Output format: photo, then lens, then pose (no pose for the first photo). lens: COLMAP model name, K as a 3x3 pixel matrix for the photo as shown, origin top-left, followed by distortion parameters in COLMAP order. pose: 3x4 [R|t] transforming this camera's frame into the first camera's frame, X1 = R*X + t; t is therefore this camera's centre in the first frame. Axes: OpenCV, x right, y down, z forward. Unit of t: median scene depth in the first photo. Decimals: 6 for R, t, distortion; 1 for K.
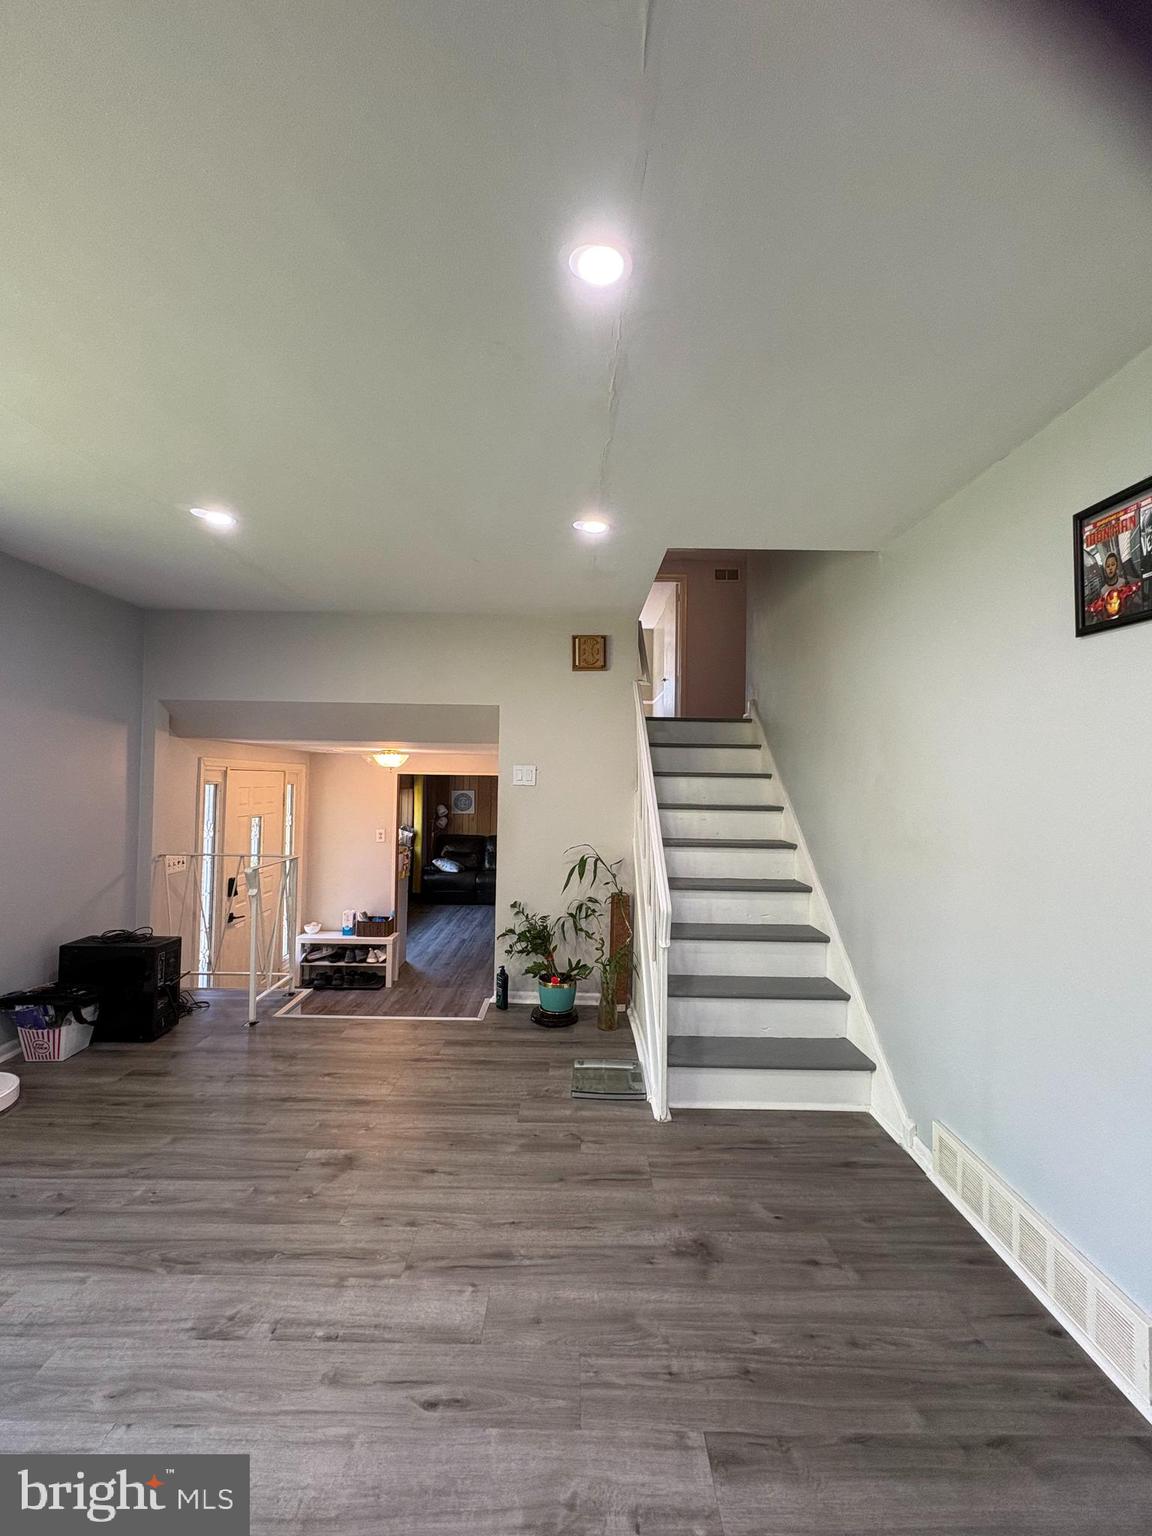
lens RADIAL K [[608.4, 0, 574.3], [0, 608.4, 767.2], [0, 0, 1]] dist [0.001593, 0.000030]
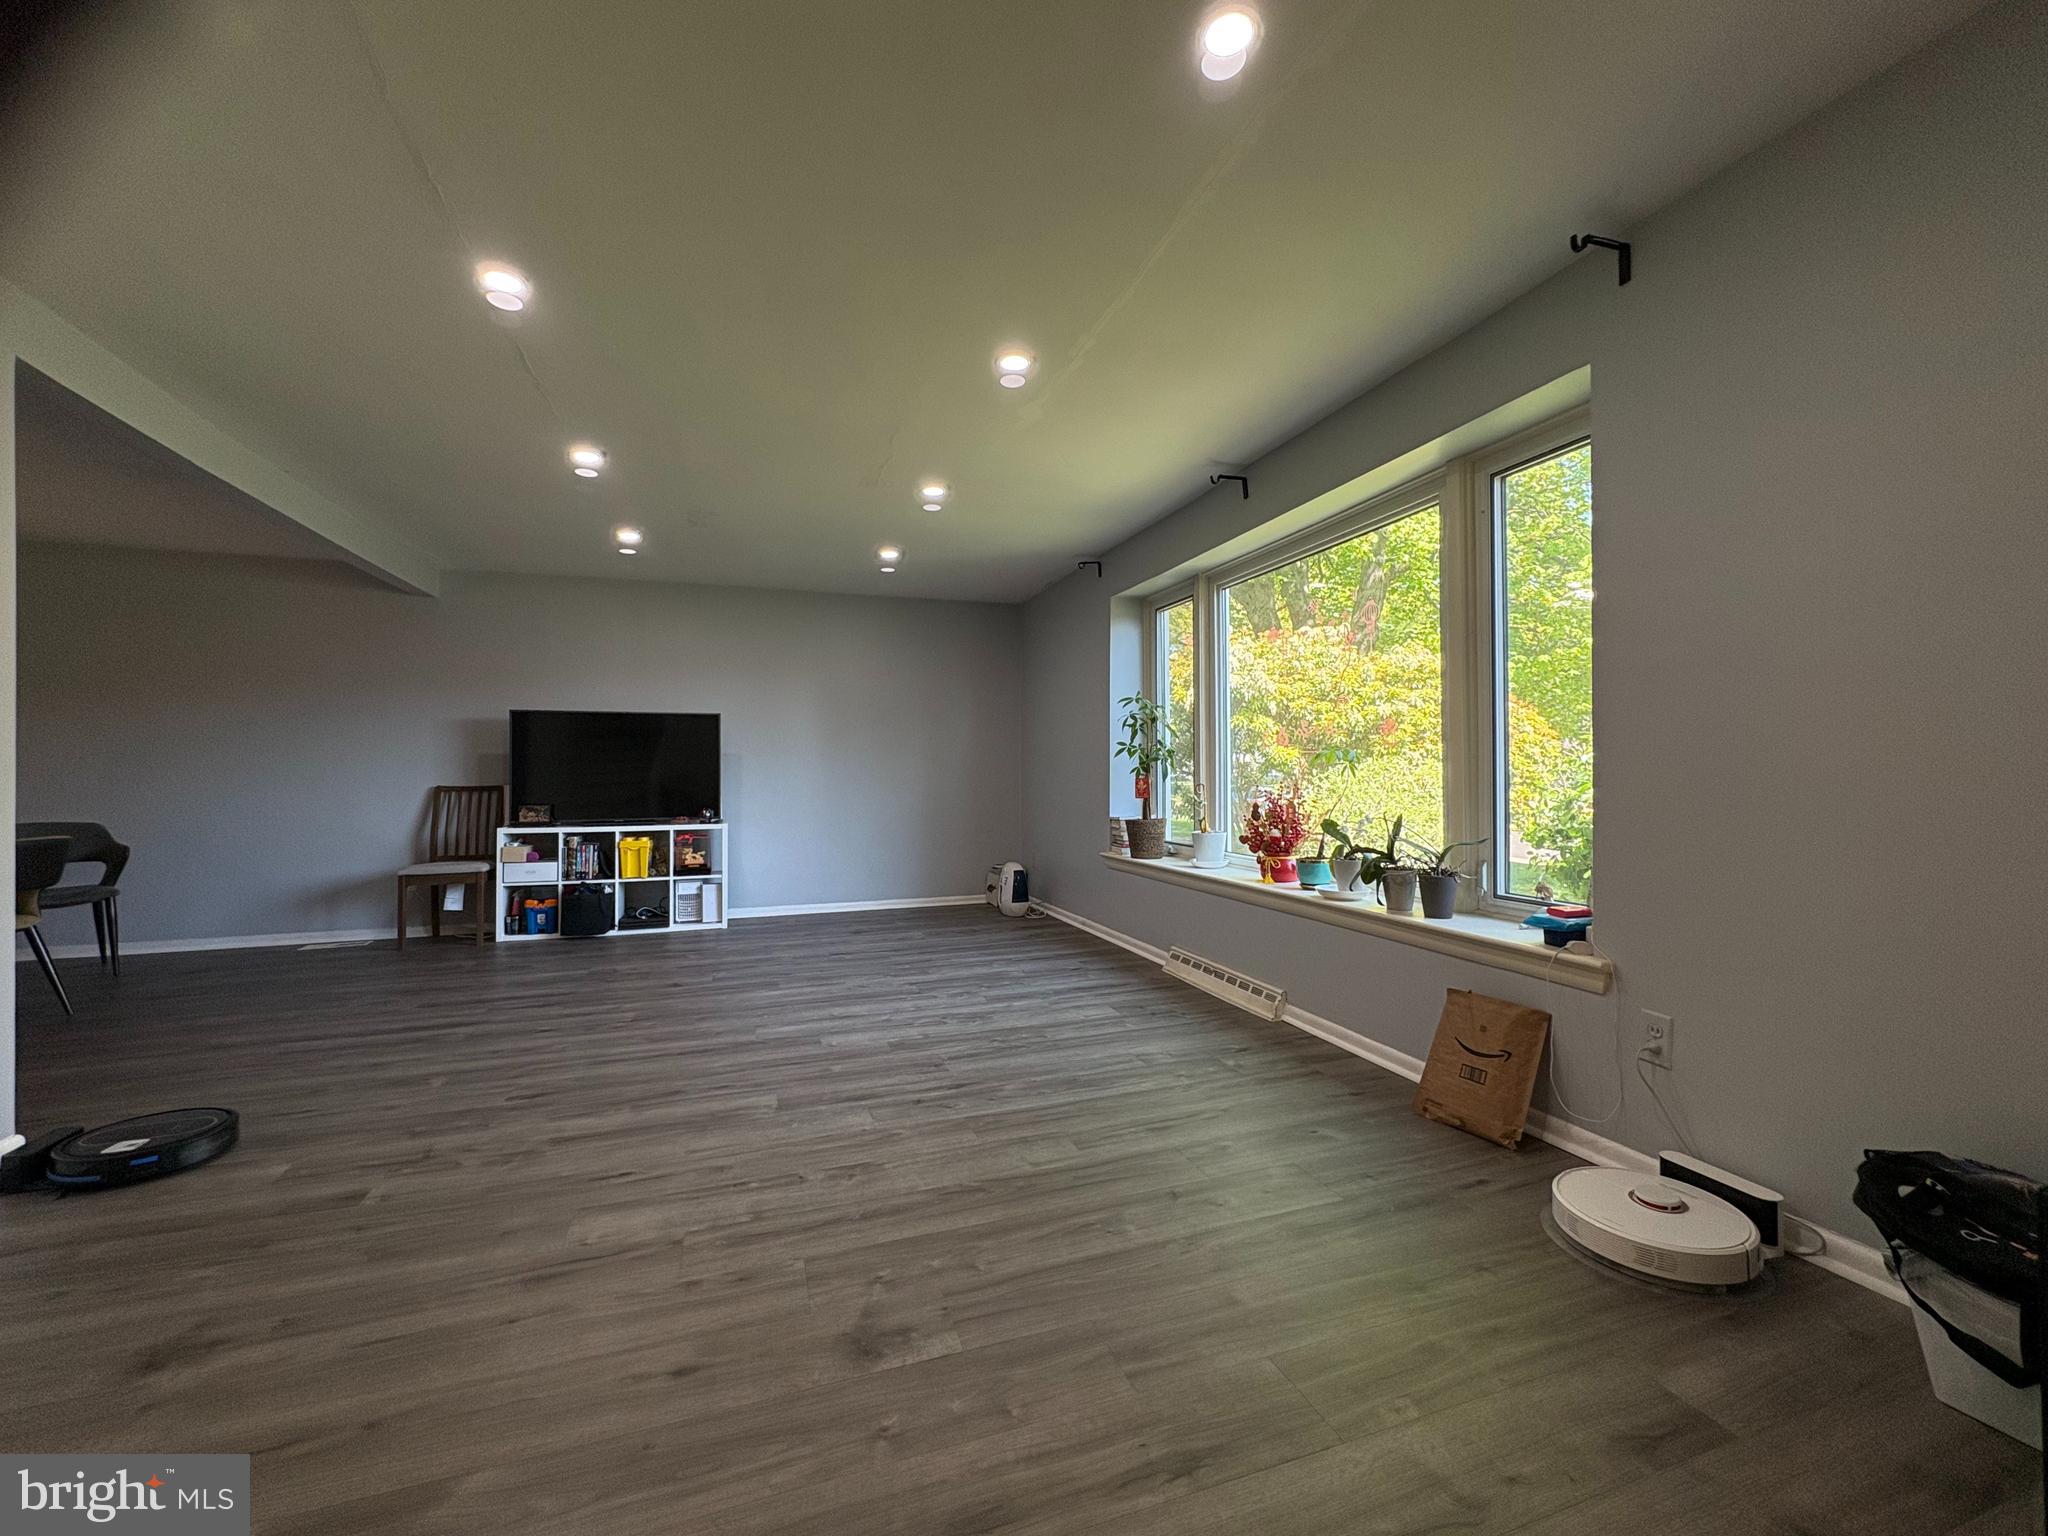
lens RADIAL K [[811.2, 0, 1026.0], [0, 811.2, 766.0], [0, 0, 1]] dist [0.001593, 0.000030]
pose [[-0.943979, -0.013736, -0.329720, -0.352514], [-0.000353, 0.999175, -0.040615, 0.254202], [0.330005, -0.038224, -0.943205, 2.226448]]
